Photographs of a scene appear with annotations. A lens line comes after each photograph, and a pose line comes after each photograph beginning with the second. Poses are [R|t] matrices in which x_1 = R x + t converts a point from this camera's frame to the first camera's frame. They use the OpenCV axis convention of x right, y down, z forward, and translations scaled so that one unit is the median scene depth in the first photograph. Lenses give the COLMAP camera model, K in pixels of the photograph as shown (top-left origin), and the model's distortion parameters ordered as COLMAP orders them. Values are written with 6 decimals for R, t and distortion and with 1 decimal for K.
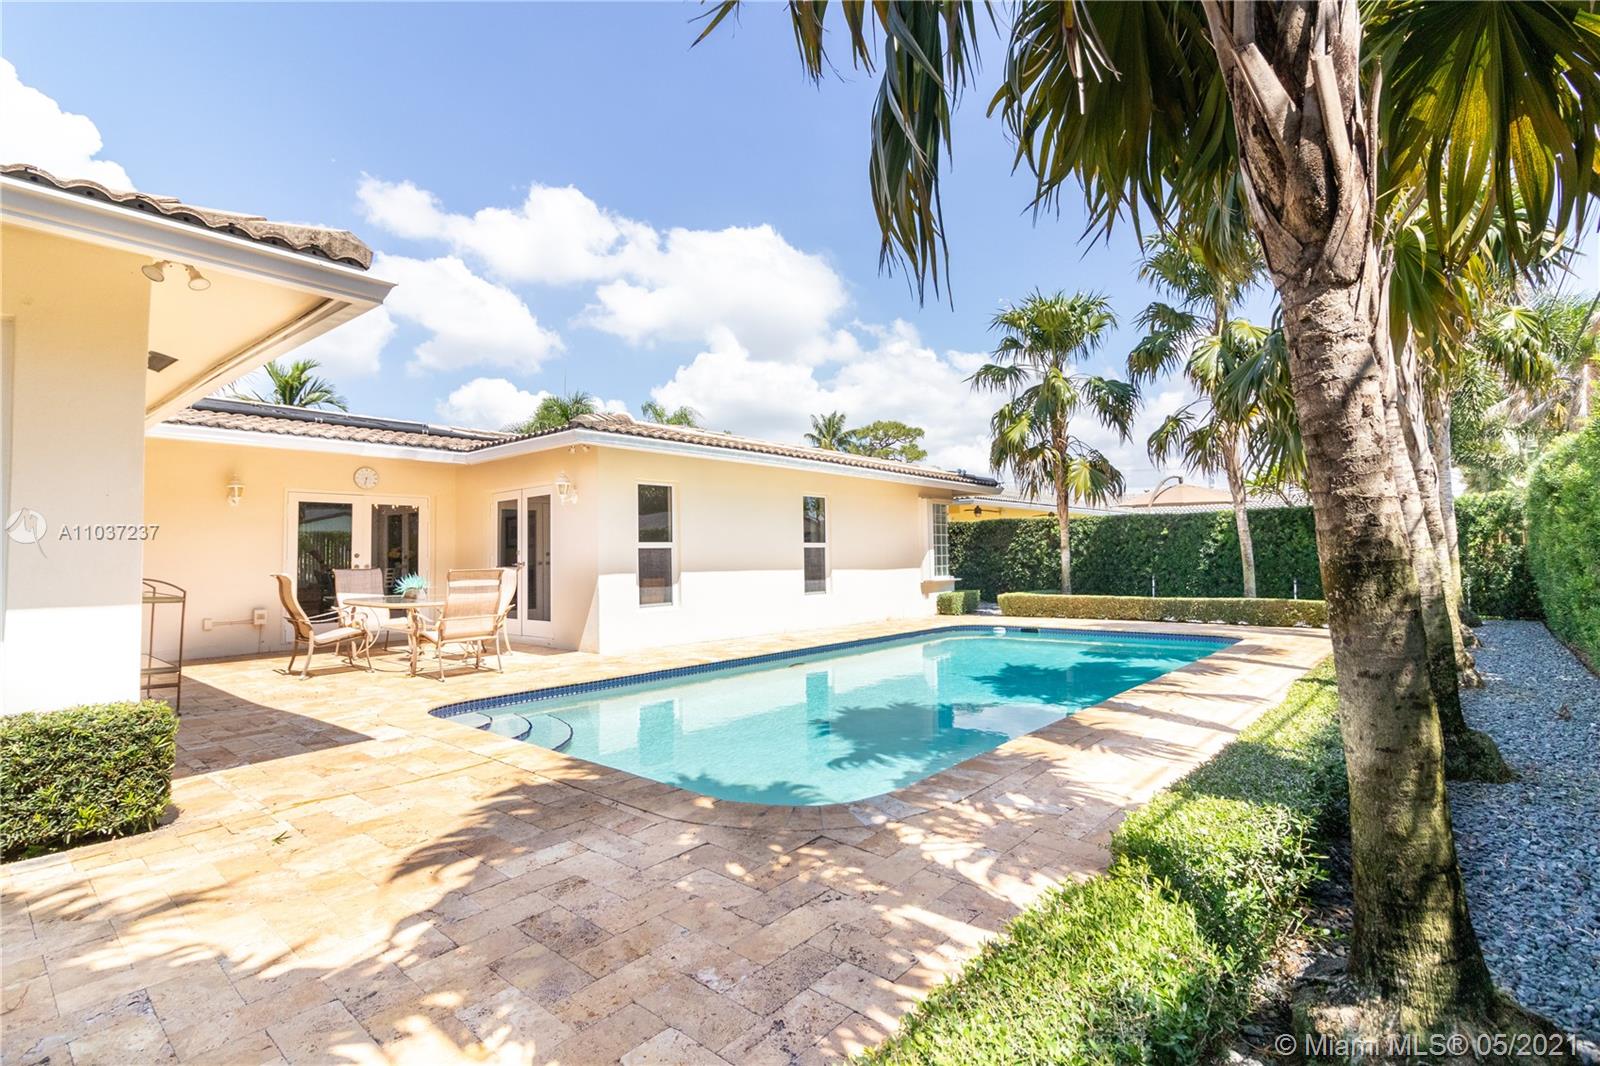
lens RADIAL K [[754.4, 0, 814.5], [0, 754.4, 536.2], [0, 0, 1]] dist [0.000331, 0.000295]
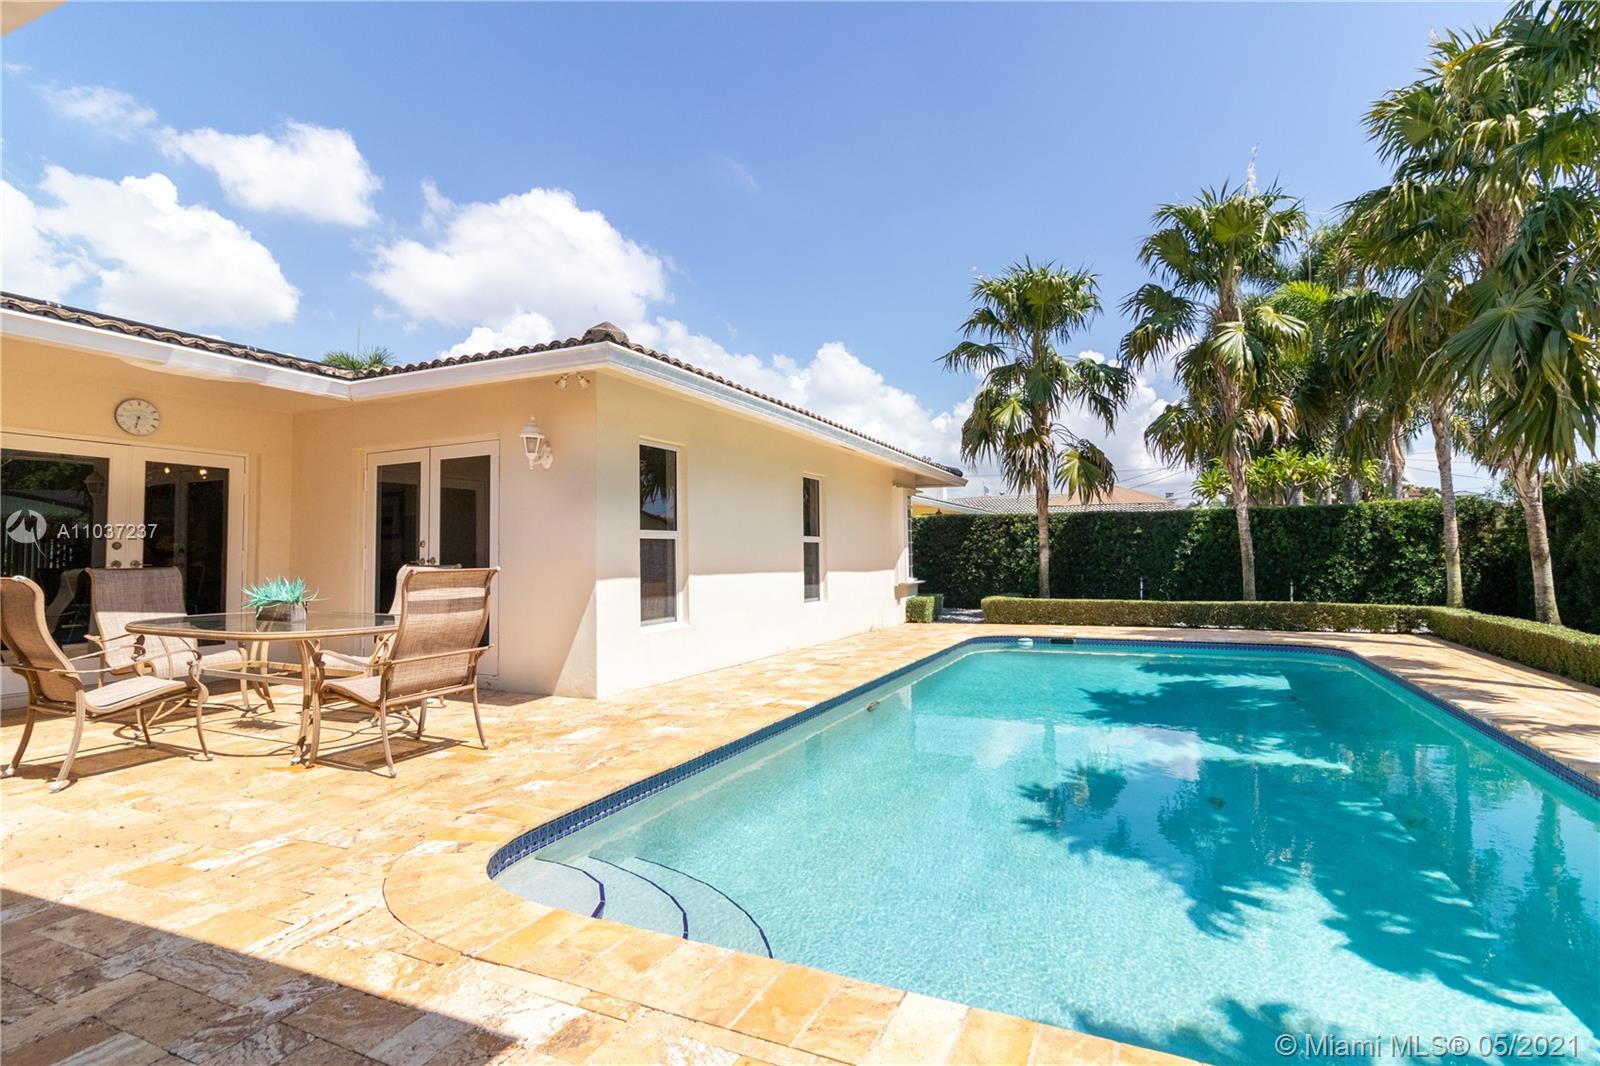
lens RADIAL K [[754.4, 0, 824.8], [0, 754.4, 536.2], [0, 0, 1]] dist [0.000331, 0.000295]
pose [[0.960498, 0.014633, 0.277902, -0.191476], [-0.014641, 0.999891, -0.002046, 0.009241], [-0.277901, -0.002103, 0.960607, 0.219035]]
